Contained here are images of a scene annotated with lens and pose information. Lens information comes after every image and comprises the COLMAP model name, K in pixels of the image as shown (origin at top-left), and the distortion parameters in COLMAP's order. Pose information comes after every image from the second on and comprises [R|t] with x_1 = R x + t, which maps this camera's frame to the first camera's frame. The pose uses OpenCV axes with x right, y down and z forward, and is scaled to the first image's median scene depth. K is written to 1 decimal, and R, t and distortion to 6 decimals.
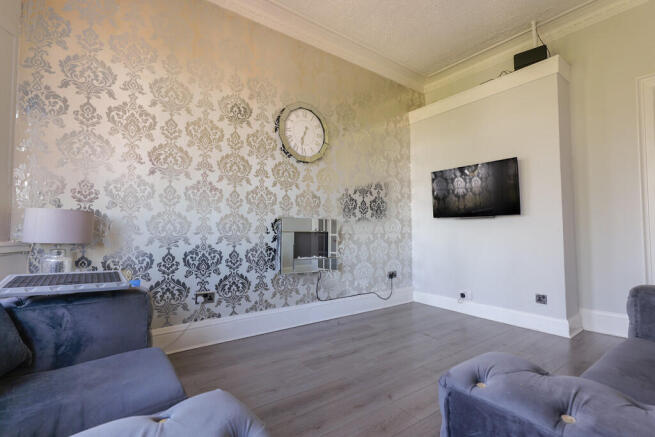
lens RADIAL K [[299.2, 0, 326.5], [0, 299.2, 219.8], [0, 0, 1]] dist [0.001591, 0.000181]
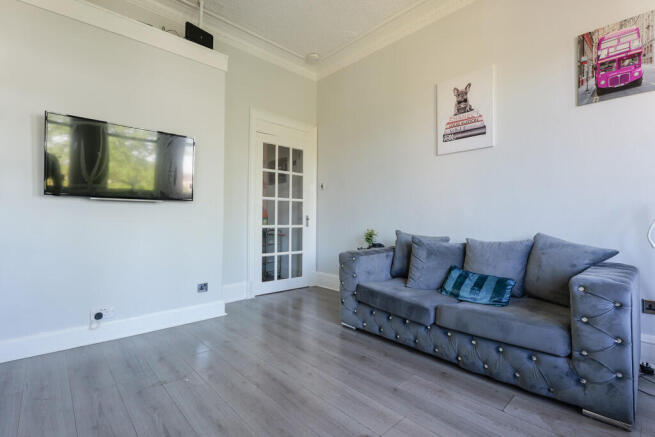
lens RADIAL K [[299.2, 0, 326.5], [0, 299.2, 217.7], [0, 0, 1]] dist [0.001591, 0.000181]
pose [[-0.101126, 0.013876, 0.994777, -0.311035], [-0.038872, 0.999084, -0.017888, 0.035677], [-0.994114, -0.040478, -0.100494, 0.700861]]
